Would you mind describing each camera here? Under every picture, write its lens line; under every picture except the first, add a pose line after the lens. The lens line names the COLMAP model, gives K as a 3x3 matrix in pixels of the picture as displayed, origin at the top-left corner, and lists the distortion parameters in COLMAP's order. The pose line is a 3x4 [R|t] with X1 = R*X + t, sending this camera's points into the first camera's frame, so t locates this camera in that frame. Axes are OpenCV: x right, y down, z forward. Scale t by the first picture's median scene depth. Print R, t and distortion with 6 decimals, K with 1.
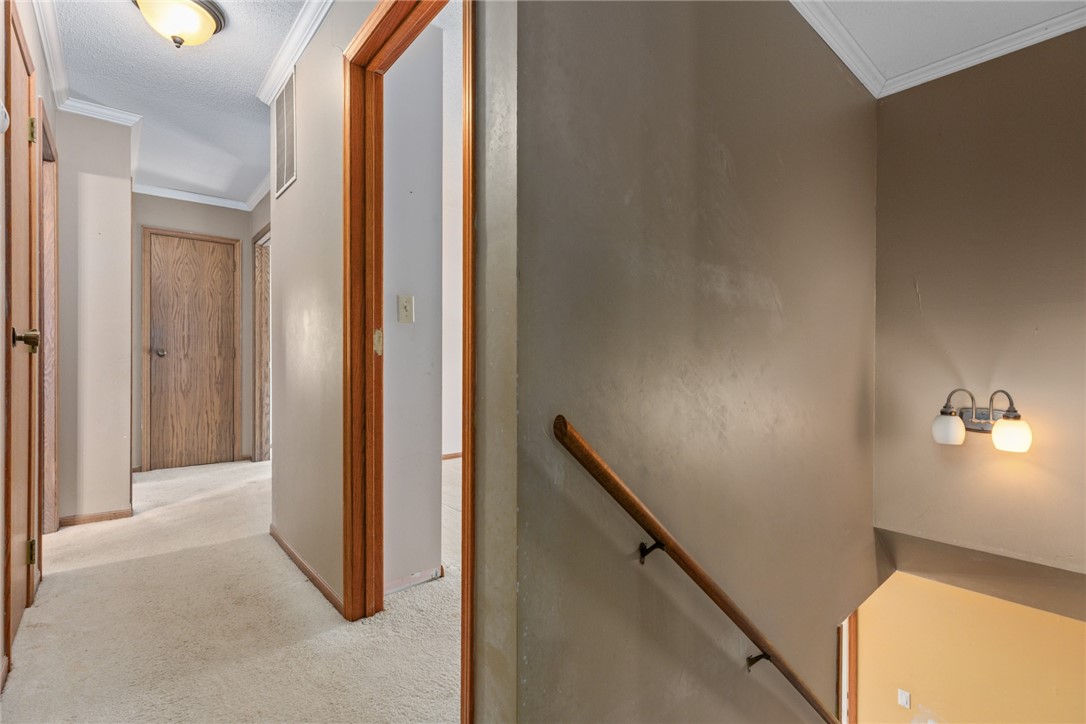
lens RADIAL K [[490.6, 0, 538.0], [0, 490.6, 362.6], [0, 0, 1]] dist [0.002617, 0.001380]
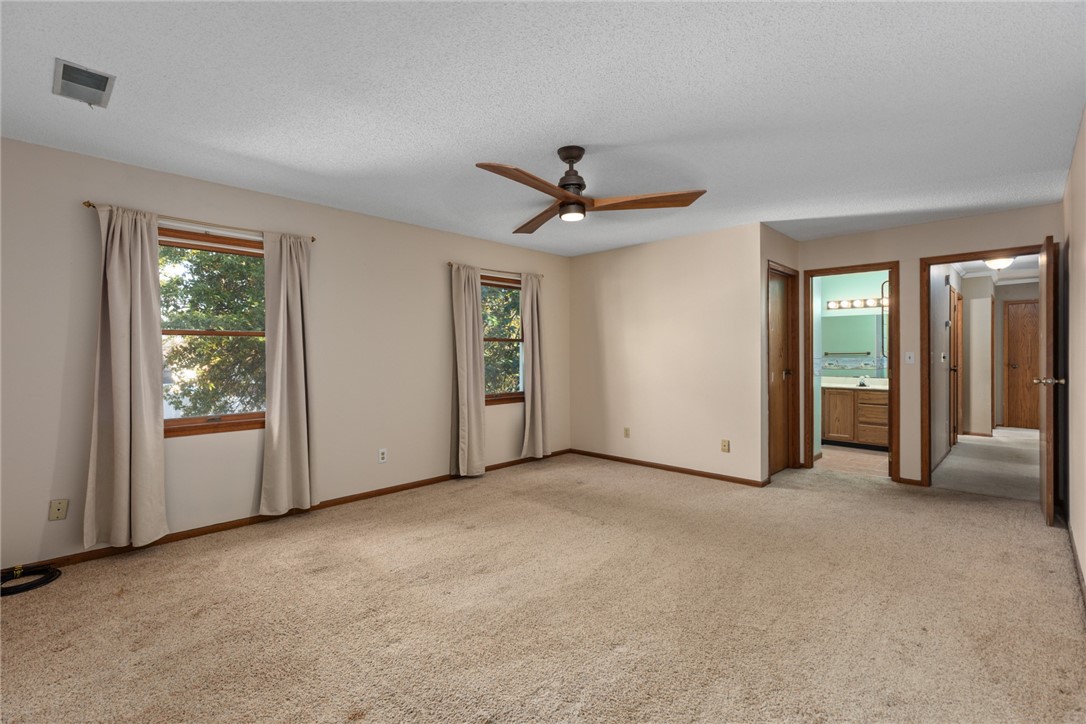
lens RADIAL K [[490.6, 0, 538.0], [0, 490.6, 362.6], [0, 0, 1]] dist [0.002617, 0.001380]
pose [[0.077198, 0.007218, -0.996990, 1.453541], [0.004894, 0.999959, 0.007618, -0.082711], [0.997004, -0.005467, 0.077159, -1.448445]]
